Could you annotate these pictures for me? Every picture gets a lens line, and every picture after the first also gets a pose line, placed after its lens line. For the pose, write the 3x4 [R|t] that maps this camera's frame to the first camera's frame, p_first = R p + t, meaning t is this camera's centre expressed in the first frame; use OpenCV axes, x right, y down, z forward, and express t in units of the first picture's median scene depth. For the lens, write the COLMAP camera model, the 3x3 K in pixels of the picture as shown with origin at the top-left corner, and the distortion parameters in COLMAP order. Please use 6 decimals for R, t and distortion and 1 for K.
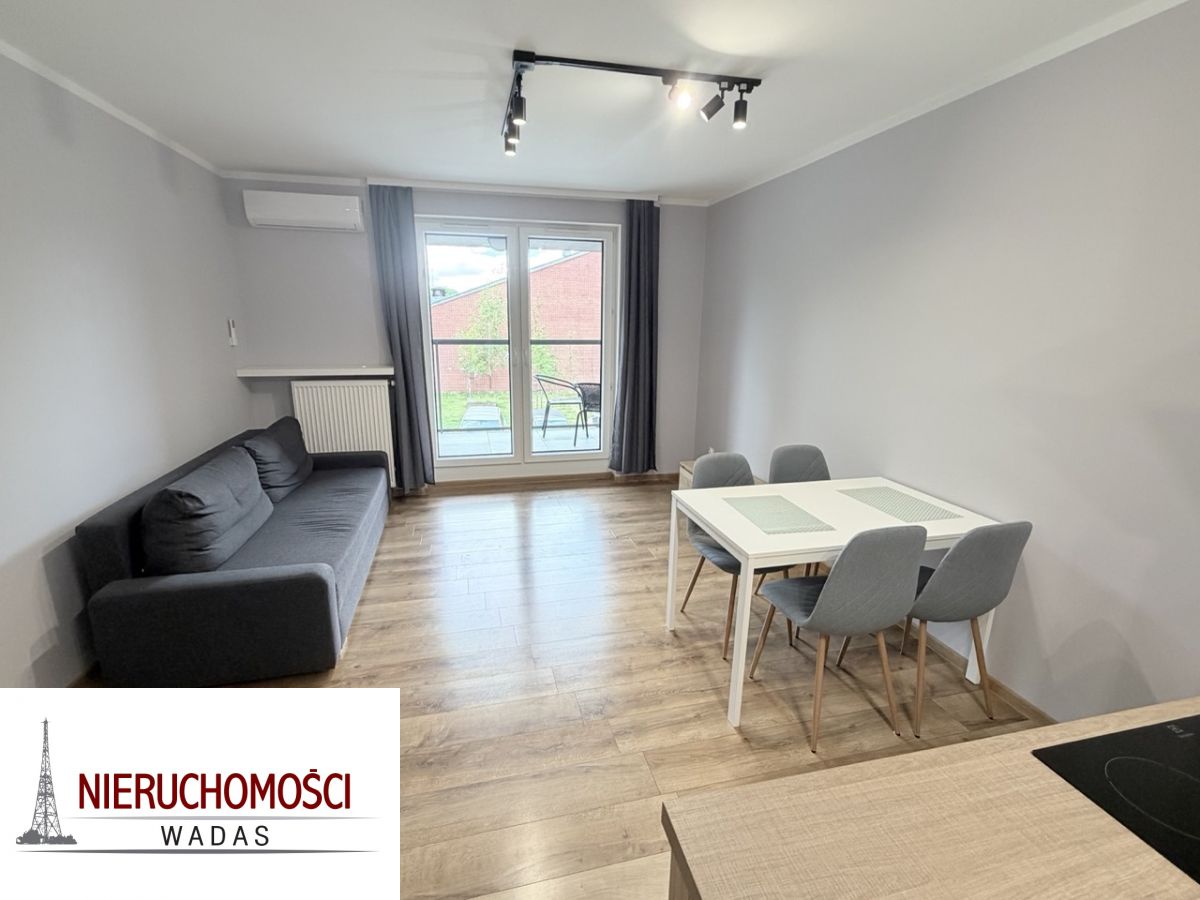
lens RADIAL K [[545.9, 0, 604.8], [0, 545.9, 457.3], [0, 0, 1]] dist [-0.005481, -0.000332]
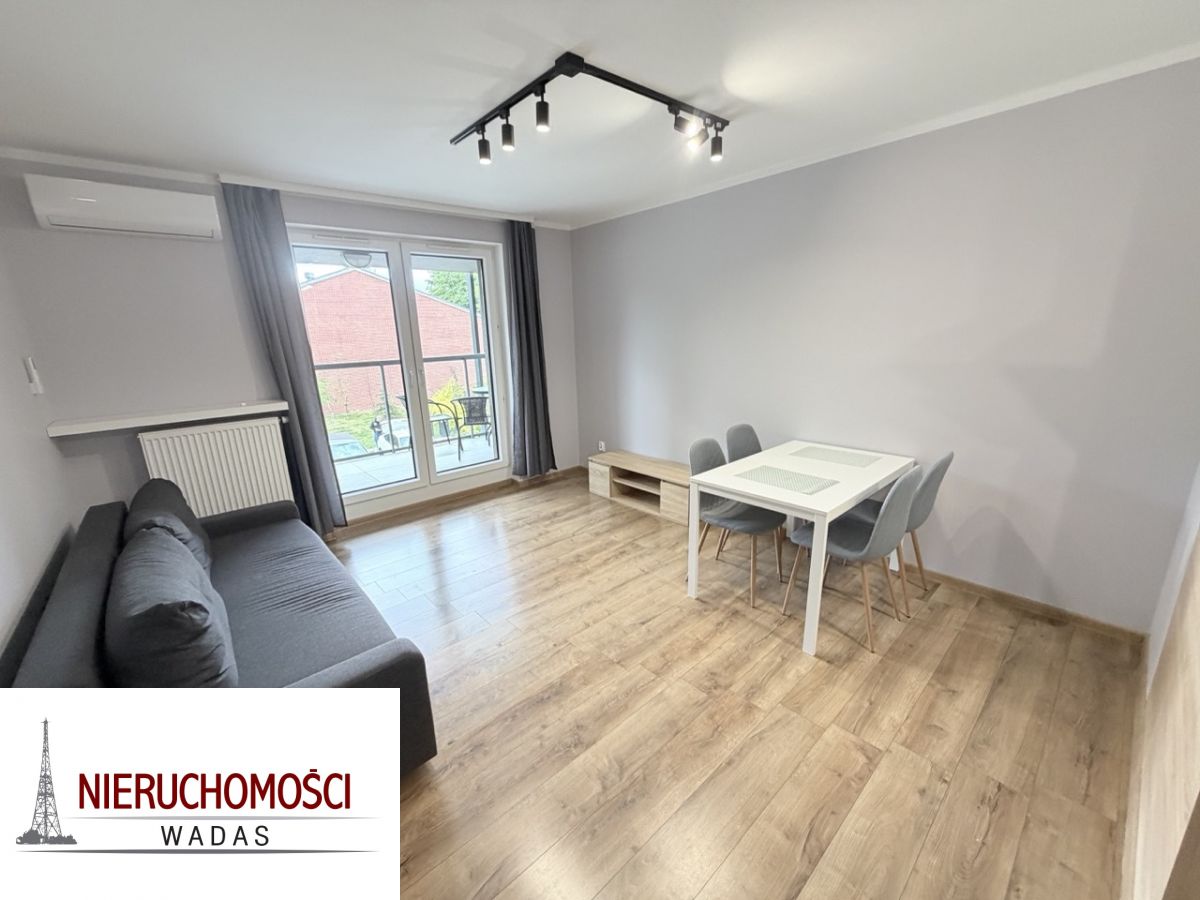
lens RADIAL K [[476.1, 0, 603.5], [0, 476.1, 453.2], [0, 0, 1]] dist [-0.000100, -0.000336]
pose [[0.885974, -0.157471, 0.436180, -0.281921], [0.158245, 0.986786, 0.034823, -0.031254], [-0.435900, 0.038171, 0.899185, 0.114180]]
